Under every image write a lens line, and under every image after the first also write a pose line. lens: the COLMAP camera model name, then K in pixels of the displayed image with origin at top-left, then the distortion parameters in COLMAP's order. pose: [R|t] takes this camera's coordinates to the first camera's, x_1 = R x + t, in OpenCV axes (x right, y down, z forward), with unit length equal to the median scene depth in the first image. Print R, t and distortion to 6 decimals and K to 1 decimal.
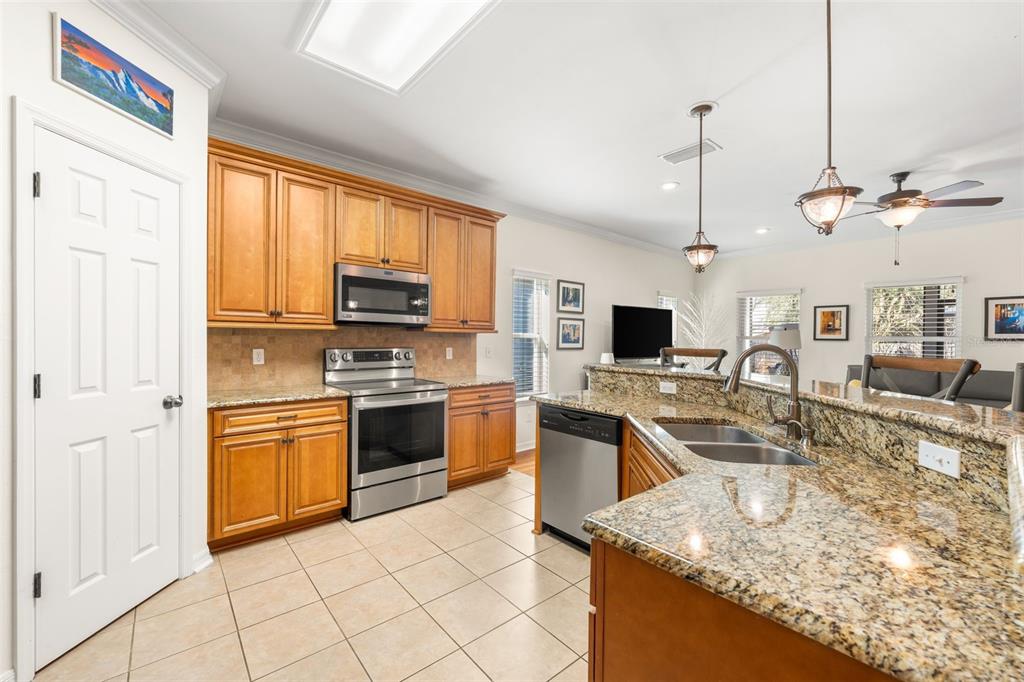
lens RADIAL K [[410.9, 0, 514.7], [0, 410.9, 341.9], [0, 0, 1]] dist [-0.007193, 0.001098]
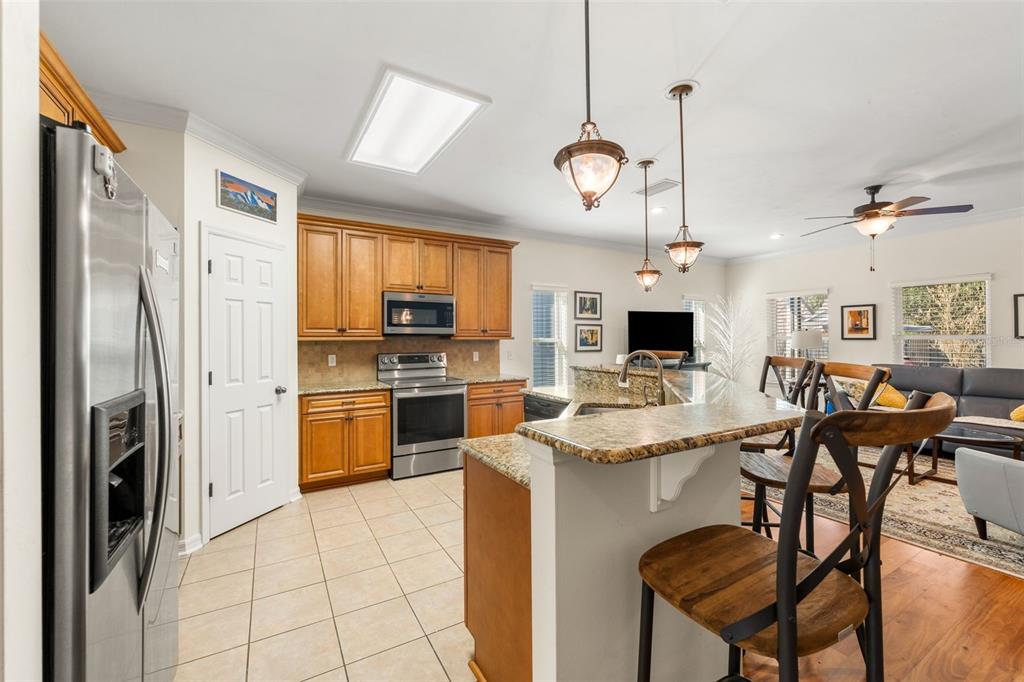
lens RADIAL K [[410.9, 0, 514.1], [0, 410.9, 337.2], [0, 0, 1]] dist [-0.007193, 0.001098]
pose [[0.985026, -0.016230, -0.171642, 0.219624], [0.013963, 0.999799, -0.014409, -0.013611], [0.171841, 0.011796, 0.985054, -0.262900]]
